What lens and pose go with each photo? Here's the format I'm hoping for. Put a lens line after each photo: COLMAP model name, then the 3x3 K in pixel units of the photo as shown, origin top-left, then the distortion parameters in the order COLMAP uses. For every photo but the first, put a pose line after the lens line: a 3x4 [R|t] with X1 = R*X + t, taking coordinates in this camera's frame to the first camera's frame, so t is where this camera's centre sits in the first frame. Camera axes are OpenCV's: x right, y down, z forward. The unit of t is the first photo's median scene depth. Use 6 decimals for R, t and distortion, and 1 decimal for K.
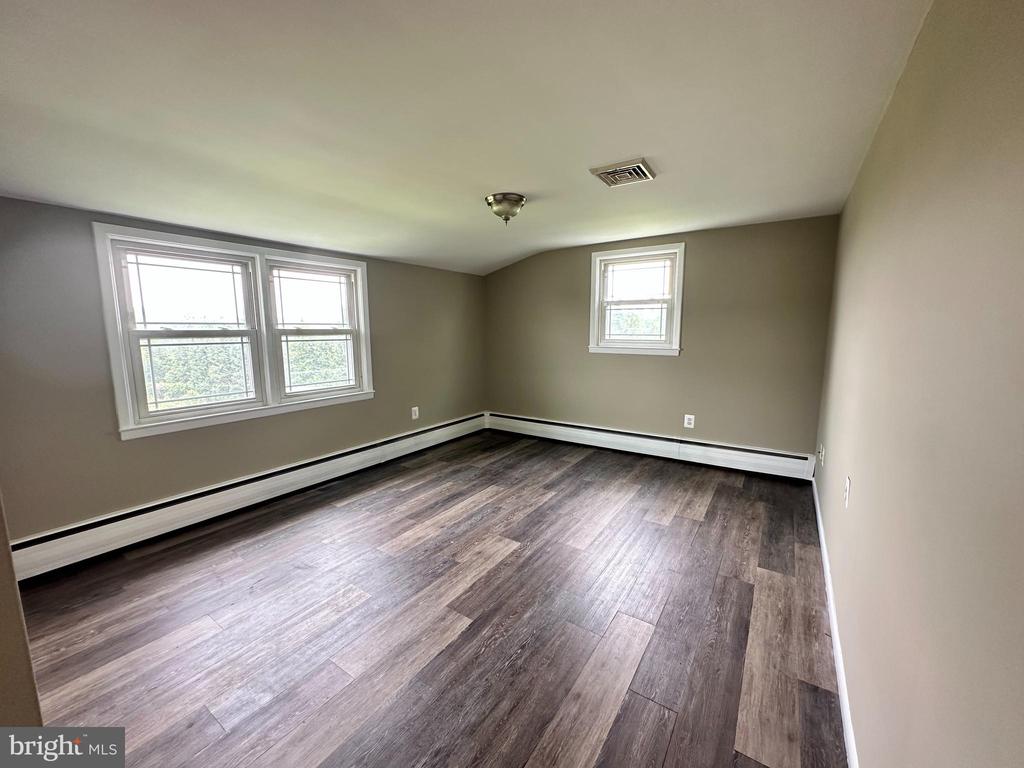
lens RADIAL K [[406.5, 0, 513.3], [0, 406.5, 383.9], [0, 0, 1]] dist [0.001668, -0.000169]
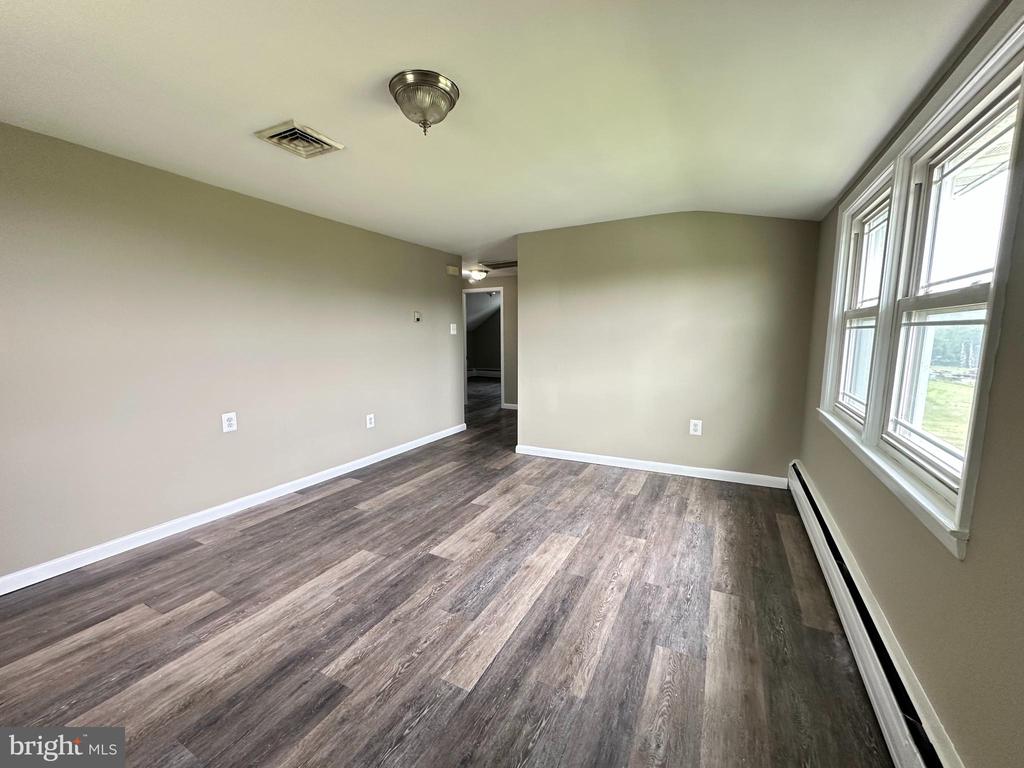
lens RADIAL K [[406.5, 0, 510.7], [0, 406.5, 388.5], [0, 0, 1]] dist [0.001668, -0.000169]
pose [[-0.994600, 0.024206, -0.100918, -0.067629], [-0.003772, 0.963345, 0.268240, -0.168209], [0.103711, 0.267173, -0.958052, 1.521123]]
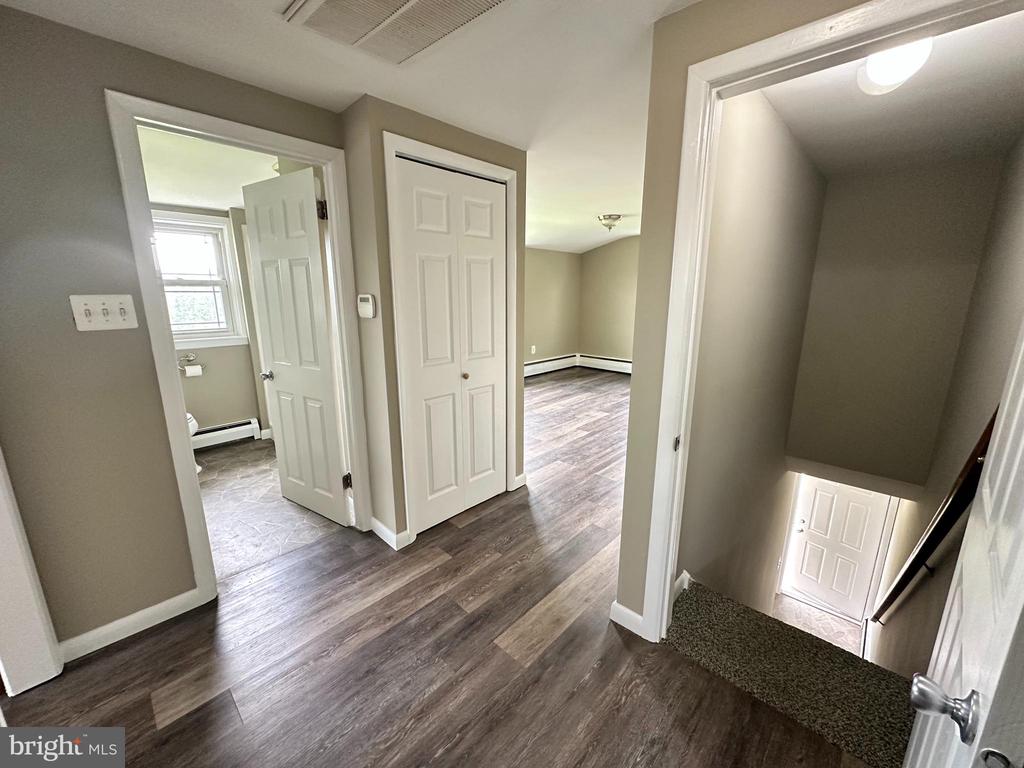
lens RADIAL K [[406.5, 0, 511.7], [0, 406.5, 383.0], [0, 0, 1]] dist [0.001668, -0.000169]
pose [[0.986347, 0.043041, -0.158954, -0.111163], [-0.029279, 0.995696, 0.087932, 0.093947], [0.162054, -0.082078, 0.983362, -0.720900]]
